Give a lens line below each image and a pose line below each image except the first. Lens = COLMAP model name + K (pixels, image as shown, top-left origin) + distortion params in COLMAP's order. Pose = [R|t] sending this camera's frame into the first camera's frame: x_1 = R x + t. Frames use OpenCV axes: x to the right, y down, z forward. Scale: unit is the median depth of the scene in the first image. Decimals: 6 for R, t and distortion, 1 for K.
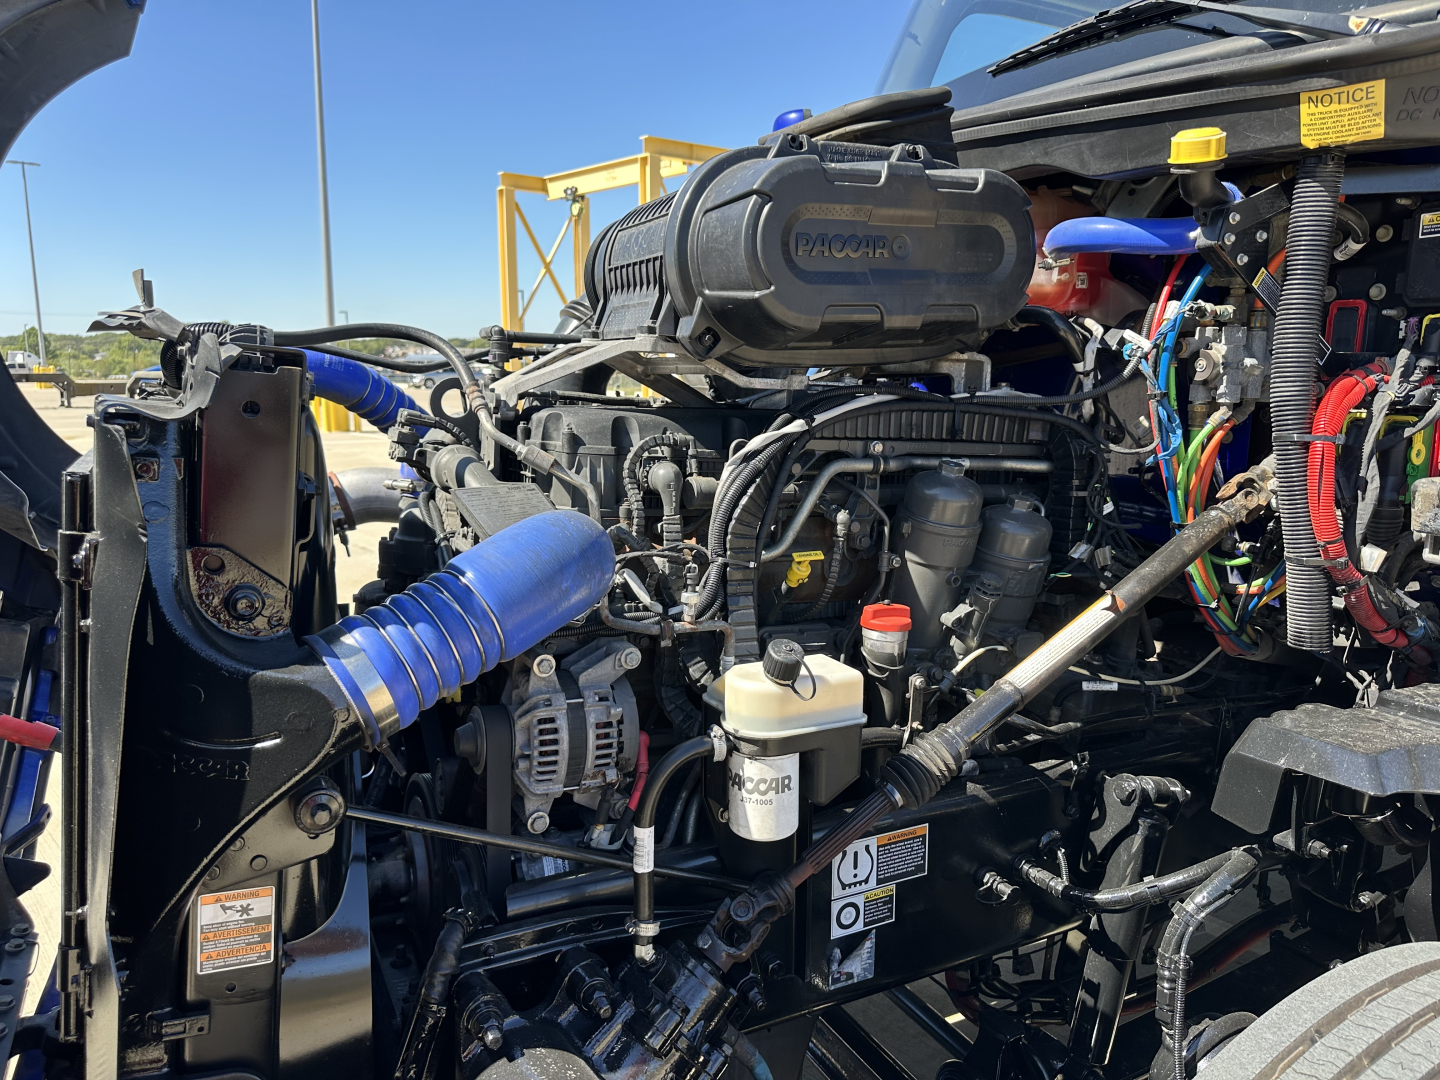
lens RADIAL K [[1058.6, 0, 715.8], [0, 1058.6, 540.9], [0, 0, 1]] dist [0.016943, -0.010319]
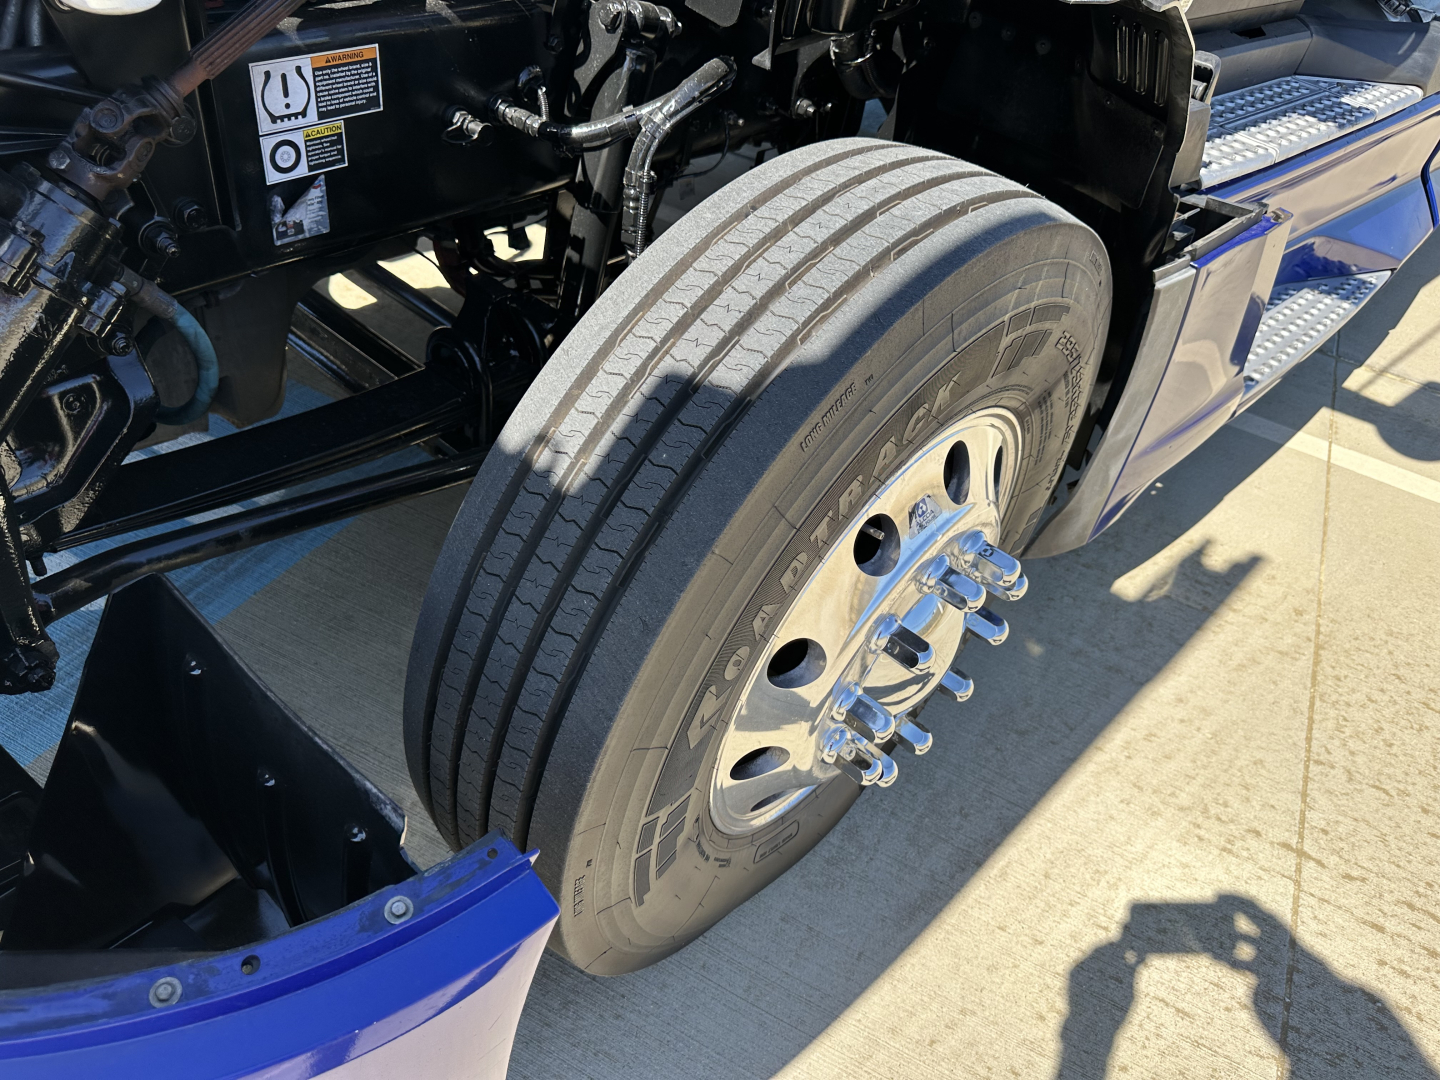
lens RADIAL K [[1050.6, 0, 718.1], [0, 1050.6, 543.1], [0, 0, 1]] dist [0.109031, -0.155560]
pose [[0.922645, -0.150841, 0.354927, 0.093494], [-0.067086, 0.843525, 0.532884, 0.136518], [-0.379771, -0.515474, 0.768154, 0.062437]]
